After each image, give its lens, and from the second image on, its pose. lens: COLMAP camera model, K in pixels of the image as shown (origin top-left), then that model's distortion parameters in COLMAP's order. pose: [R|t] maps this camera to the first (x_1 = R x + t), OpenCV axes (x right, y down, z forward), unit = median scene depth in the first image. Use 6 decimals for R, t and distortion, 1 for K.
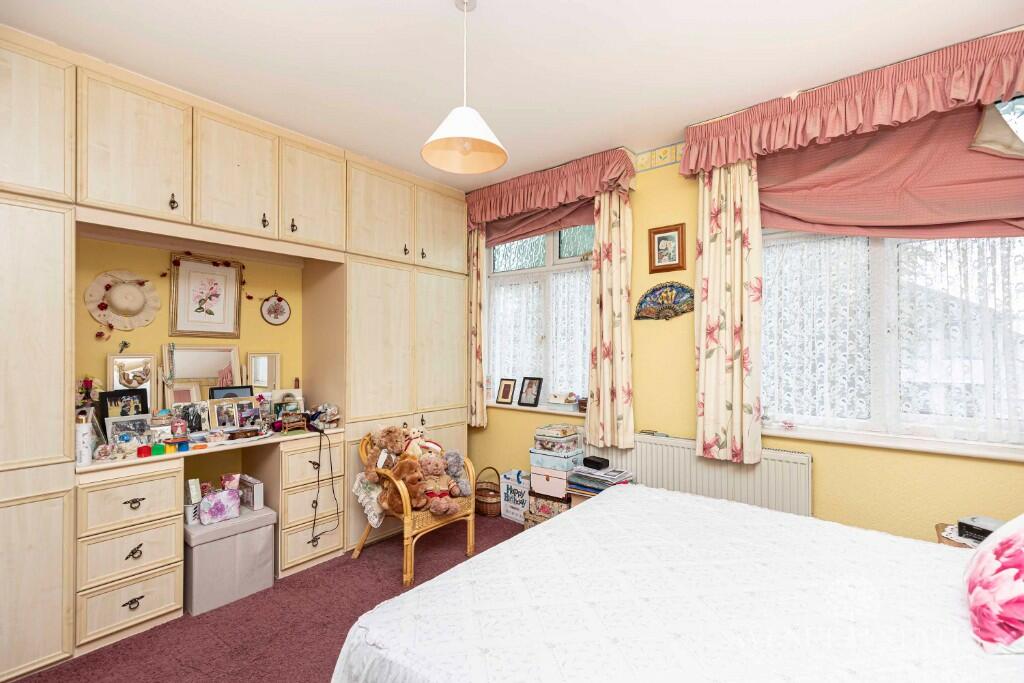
lens RADIAL K [[455.1, 0, 526.3], [0, 455.1, 347.8], [0, 0, 1]] dist [0.001605, -0.000023]
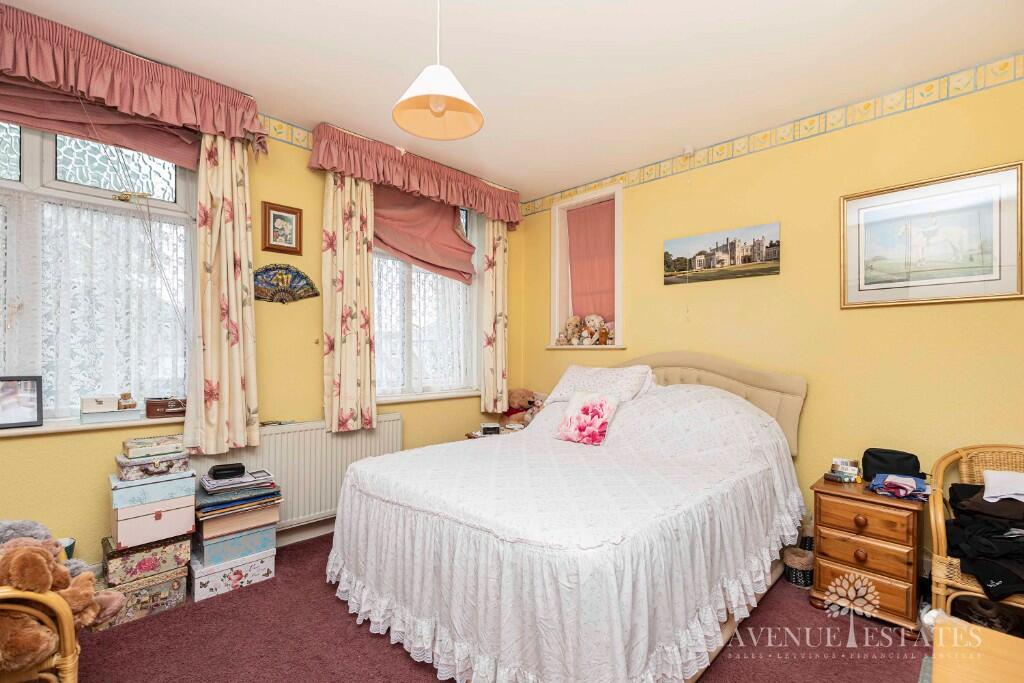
lens RADIAL K [[455.1, 0, 526.3], [0, 455.1, 347.8], [0, 0, 1]] dist [0.001605, -0.000023]
pose [[0.105352, 0.003798, 0.994428, -0.600119], [-0.012147, 0.999923, -0.002532, 0.029139], [-0.994361, -0.011812, 0.105390, 0.391873]]
